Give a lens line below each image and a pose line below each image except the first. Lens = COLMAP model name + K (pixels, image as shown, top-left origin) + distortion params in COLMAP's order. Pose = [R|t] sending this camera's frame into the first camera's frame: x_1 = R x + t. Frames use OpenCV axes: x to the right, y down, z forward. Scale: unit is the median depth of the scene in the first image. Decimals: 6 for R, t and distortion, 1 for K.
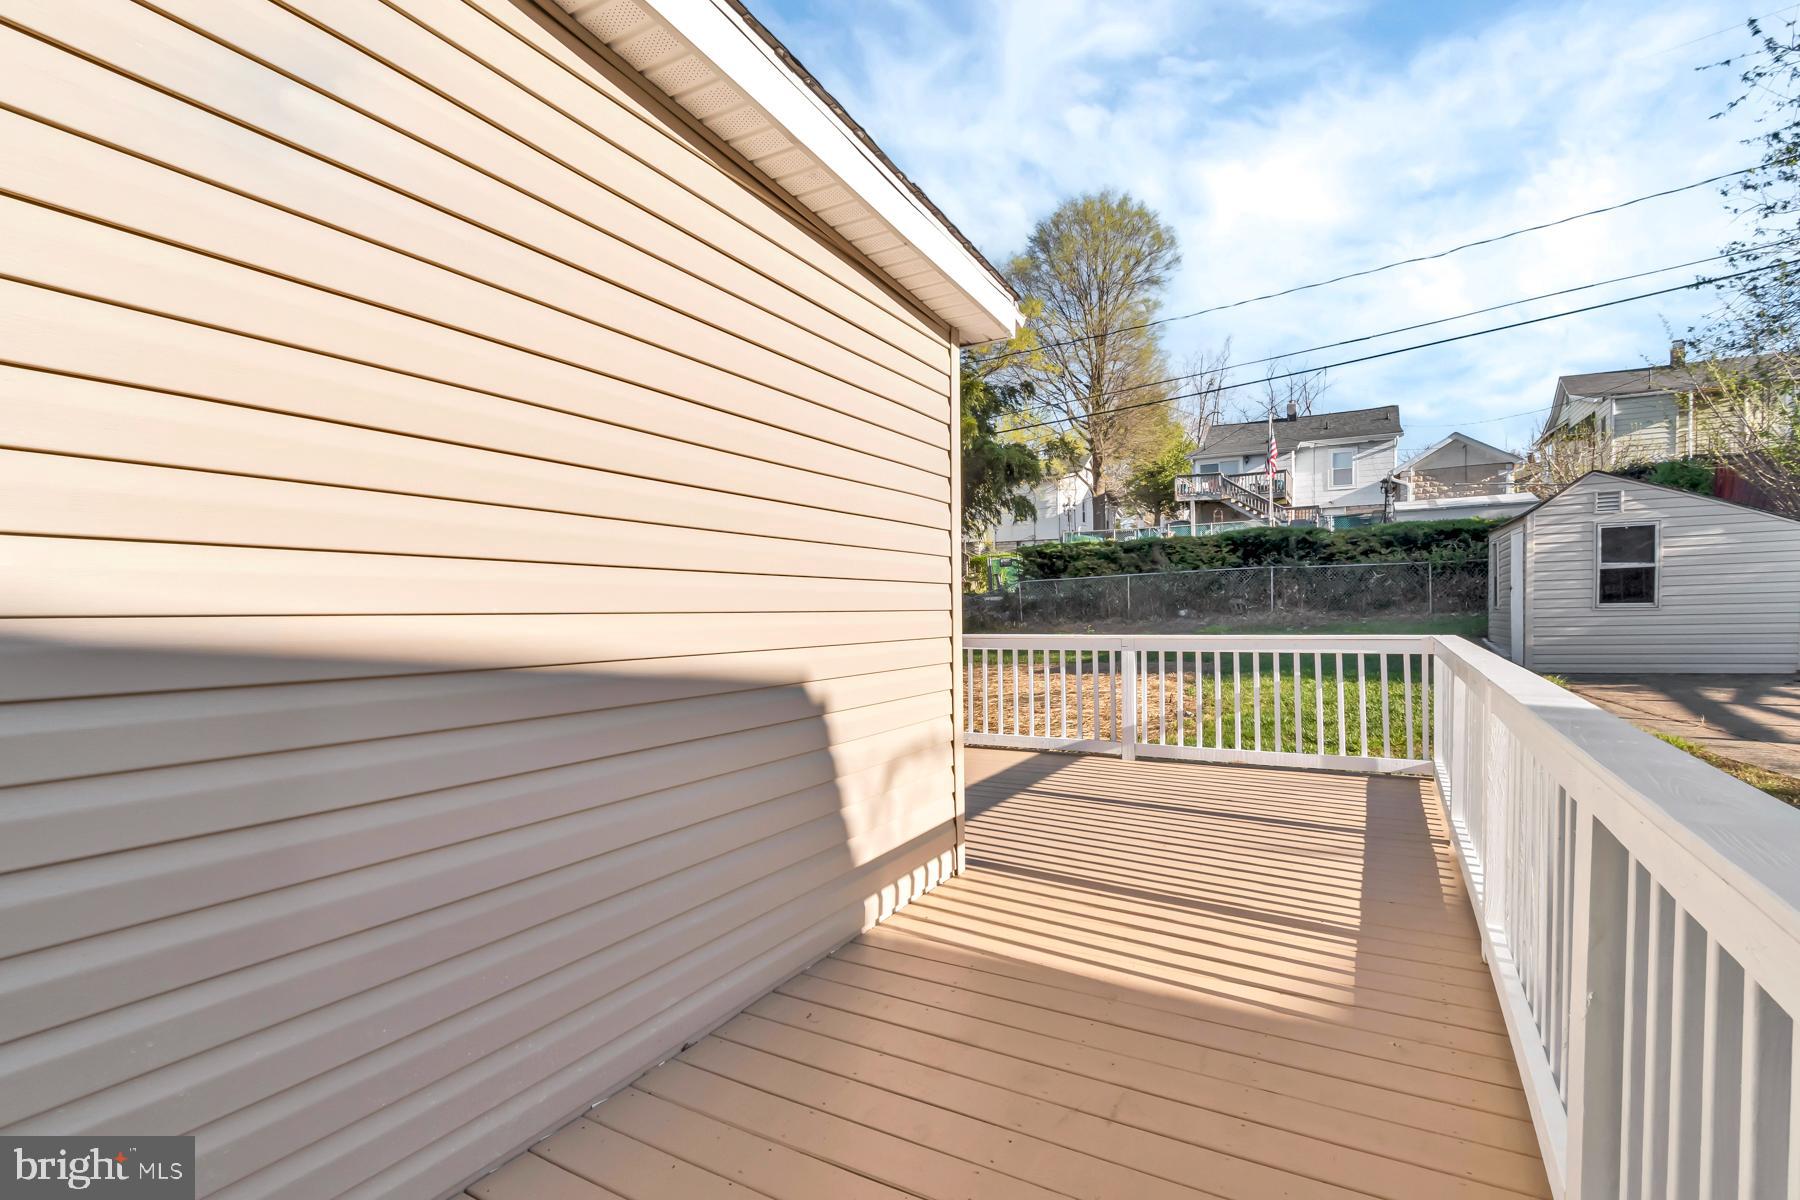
lens RADIAL K [[858.5, 0, 895.2], [0, 858.5, 608.9], [0, 0, 1]] dist [-0.004979, -0.000140]
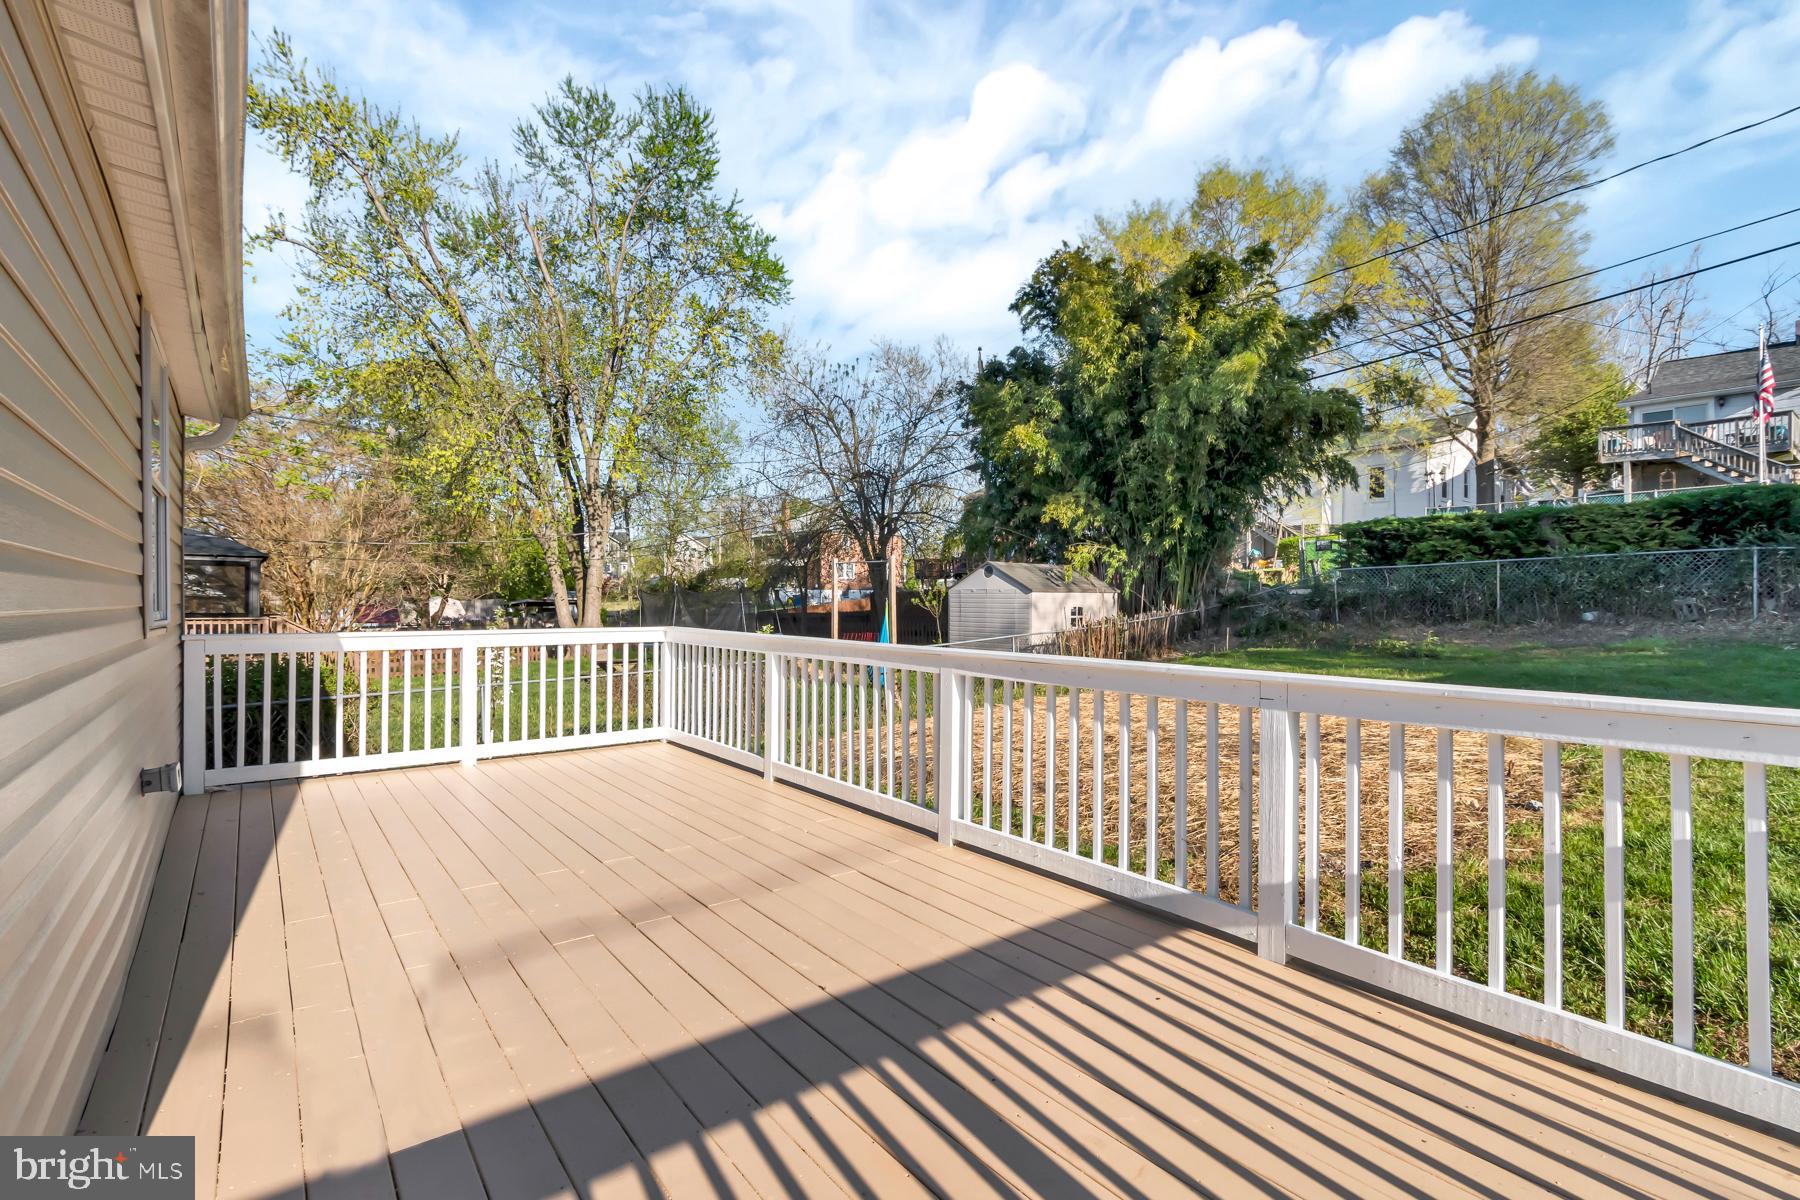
lens RADIAL K [[858.5, 0, 931.8], [0, 858.5, 589.6], [0, 0, 1]] dist [-0.004979, -0.000140]
pose [[0.934021, 0.012778, -0.356989, 0.075265], [-0.016798, 0.999826, -0.008164, -0.001906], [0.356822, 0.013622, 0.934073, 0.150655]]
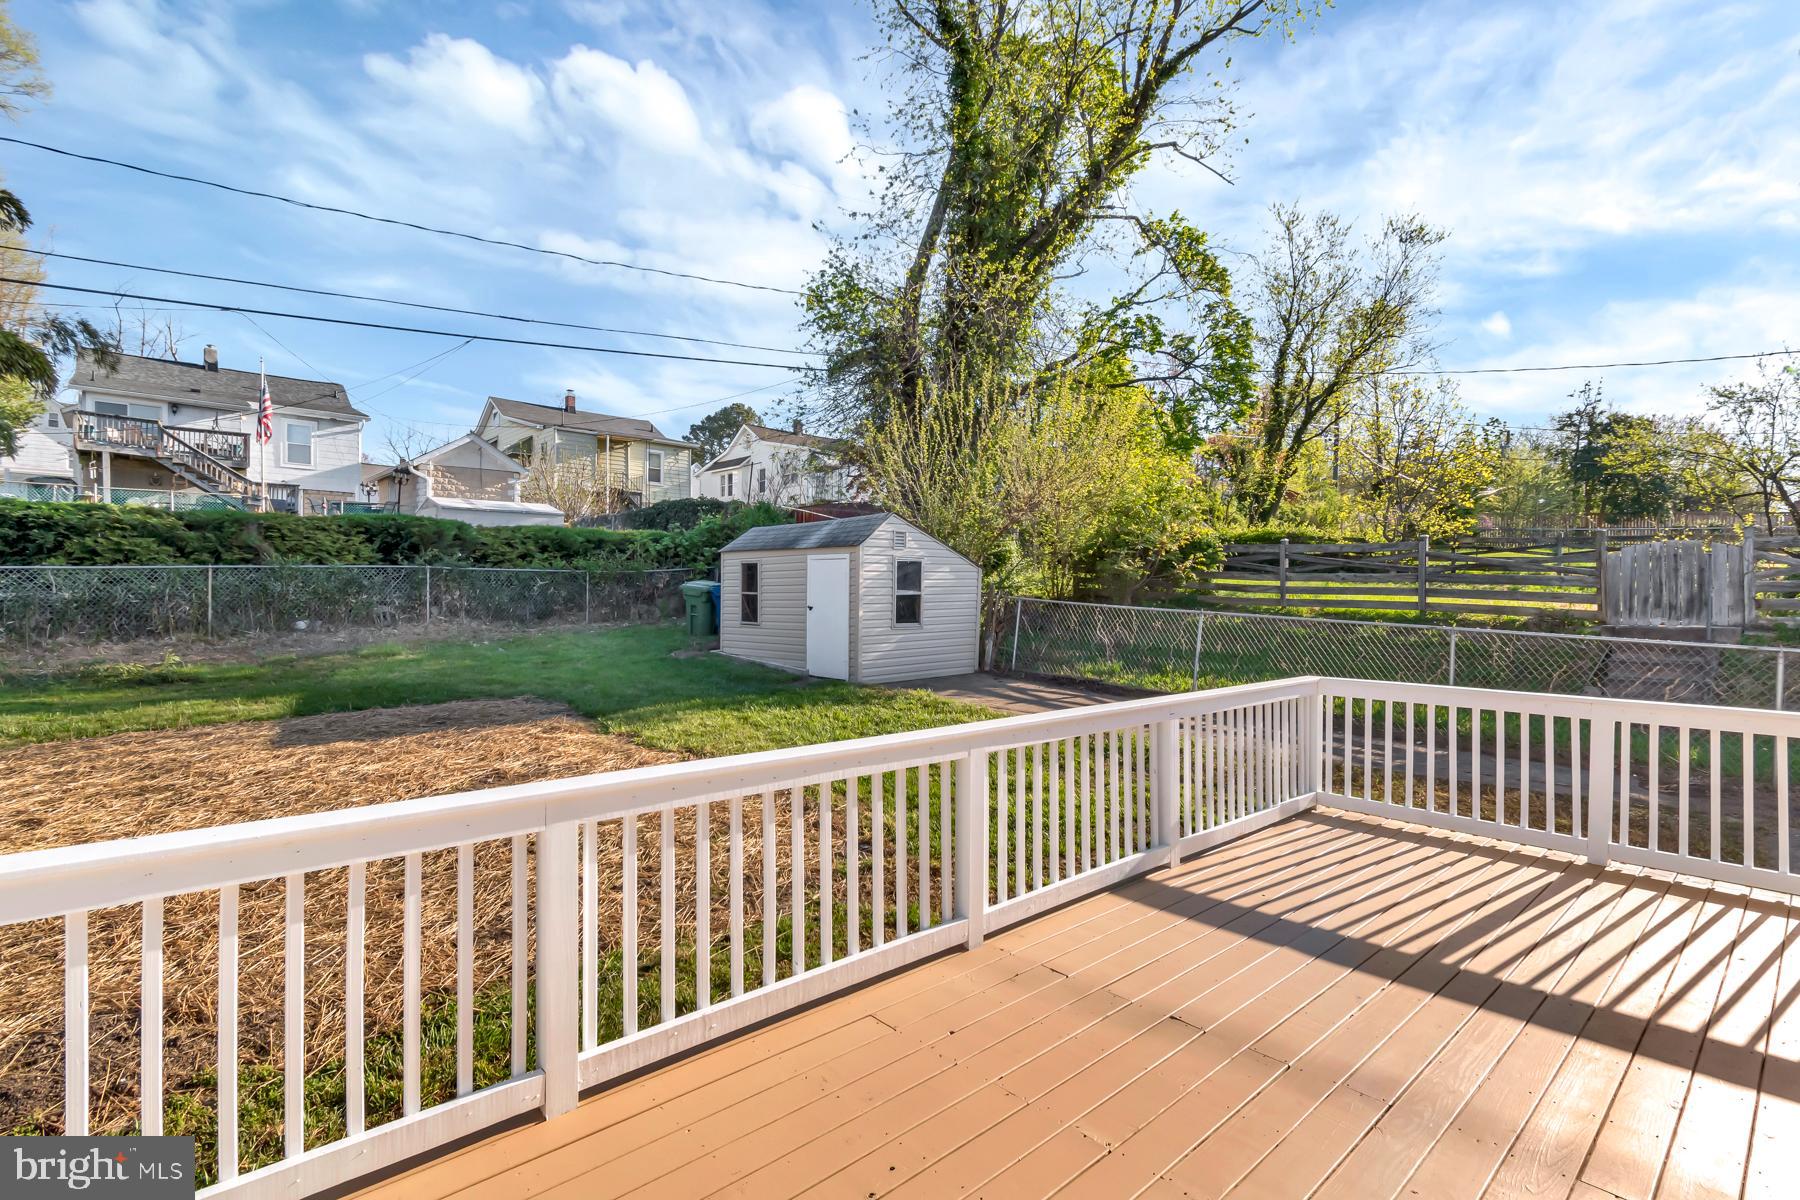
lens RADIAL K [[858.5, 0, 844.9], [0, 858.5, 586.2], [0, 0, 1]] dist [-0.004979, -0.000140]
pose [[0.313460, 0.024199, 0.949293, -0.155606], [-0.010679, 0.999702, -0.021958, -0.013527], [-0.949541, -0.003255, 0.313625, 0.300749]]
